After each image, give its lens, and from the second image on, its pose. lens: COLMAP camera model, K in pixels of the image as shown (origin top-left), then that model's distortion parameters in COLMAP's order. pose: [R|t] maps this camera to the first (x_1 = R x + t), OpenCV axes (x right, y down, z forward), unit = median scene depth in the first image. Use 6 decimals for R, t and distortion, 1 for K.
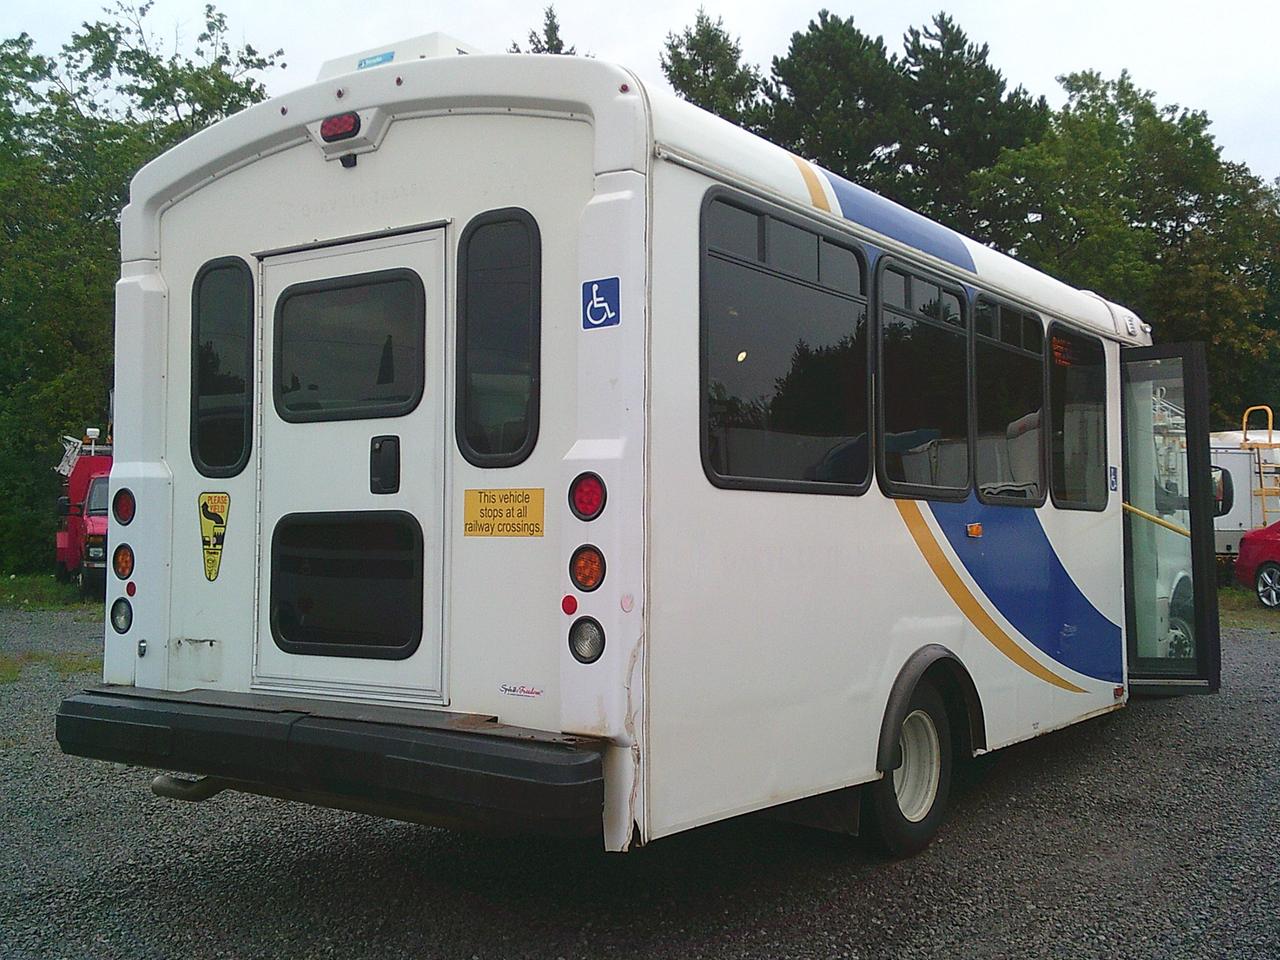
lens RADIAL K [[1391.1, 0, 641.5], [0, 1391.1, 477.9], [0, 0, 1]] dist [0.021251, 0.000000]
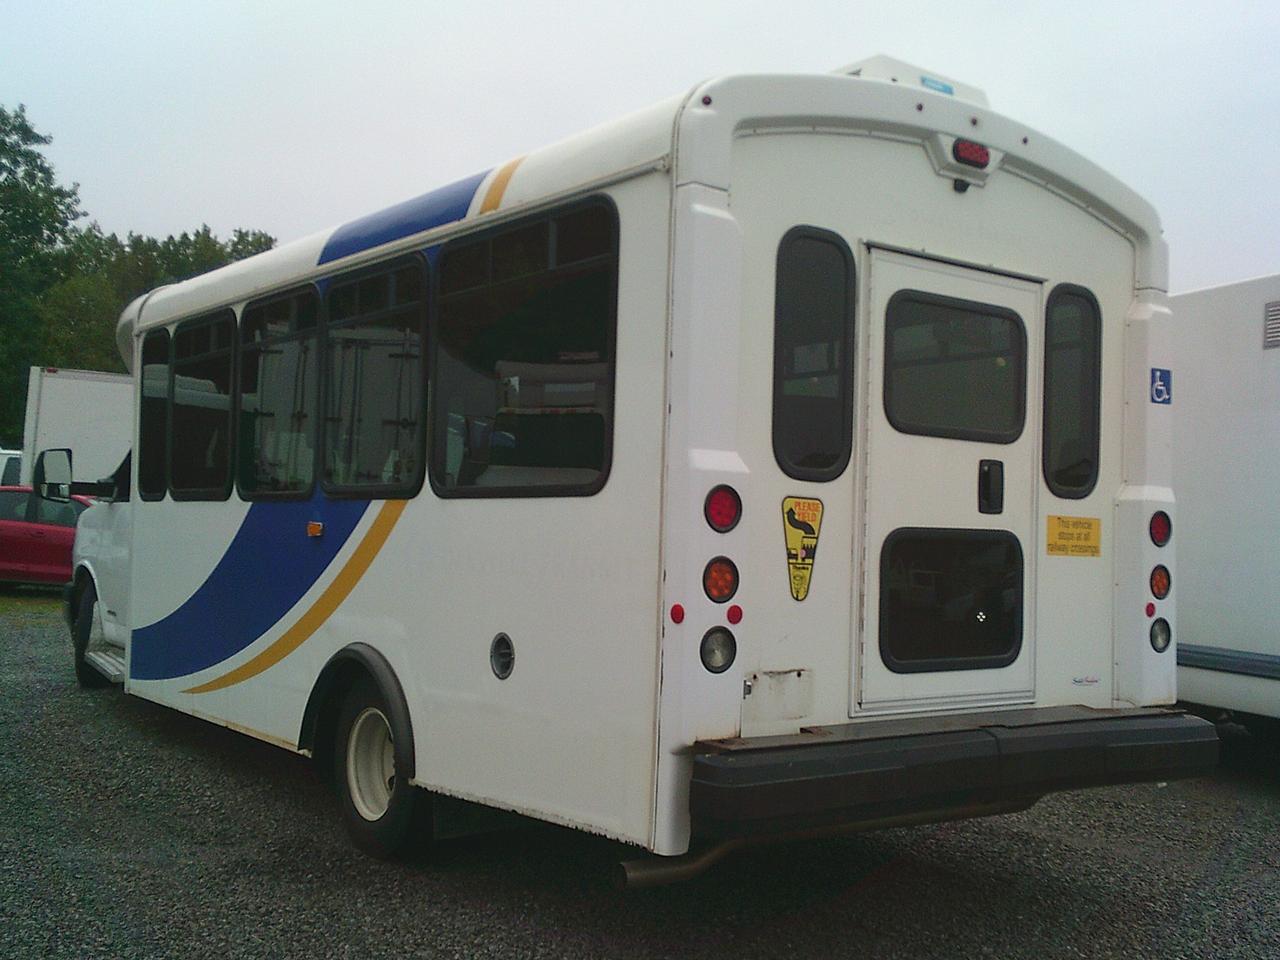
lens RADIAL K [[1391.1, 0, 641.8], [0, 1391.1, 474.1], [0, 0, 1]] dist [0.021251, 0.000000]
pose [[0.299221, 0.051054, 0.952817, -1.253670], [-0.070201, 0.997039, -0.031378, 0.032419], [-0.951598, -0.057500, 0.301919, 0.908090]]
